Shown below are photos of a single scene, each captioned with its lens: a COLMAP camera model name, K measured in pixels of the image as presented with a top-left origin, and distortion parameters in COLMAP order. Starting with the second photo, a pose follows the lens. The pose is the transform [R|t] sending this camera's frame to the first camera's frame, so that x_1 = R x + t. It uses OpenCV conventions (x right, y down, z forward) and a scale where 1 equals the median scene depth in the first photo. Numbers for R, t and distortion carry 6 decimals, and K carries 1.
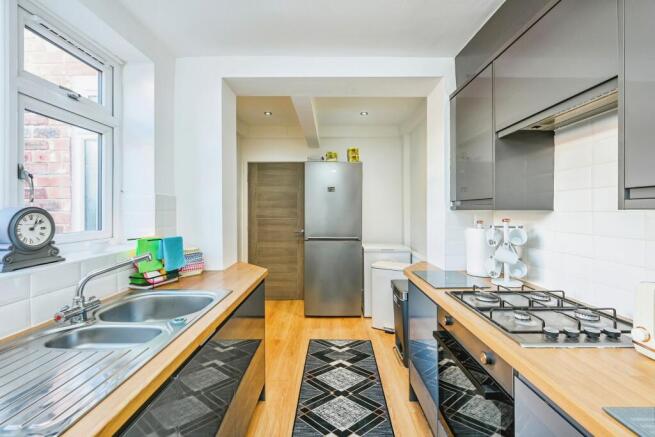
lens RADIAL K [[271.3, 0, 327.5], [0, 271.3, 218.5], [0, 0, 1]] dist [0.000472, 0.000052]
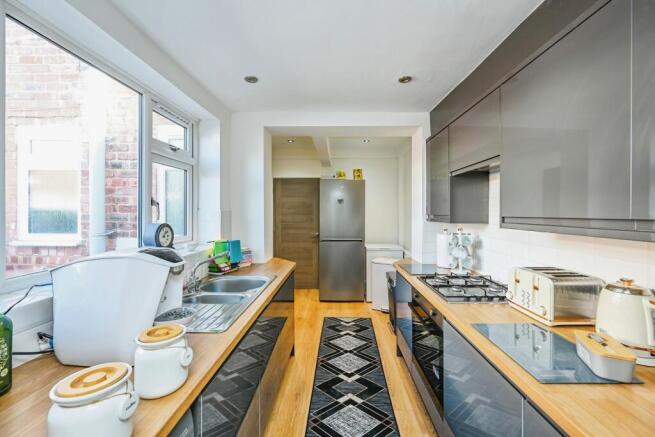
lens RADIAL K [[274.5, 0, 327.5], [0, 274.5, 218.5], [0, 0, 1]] dist [0.000110, 0.000030]
pose [[0.999708, 0.000511, -0.024168, -0.023458], [-0.000312, 0.999966, 0.008229, -0.054253], [0.024171, -0.008219, 0.999674, -0.419992]]
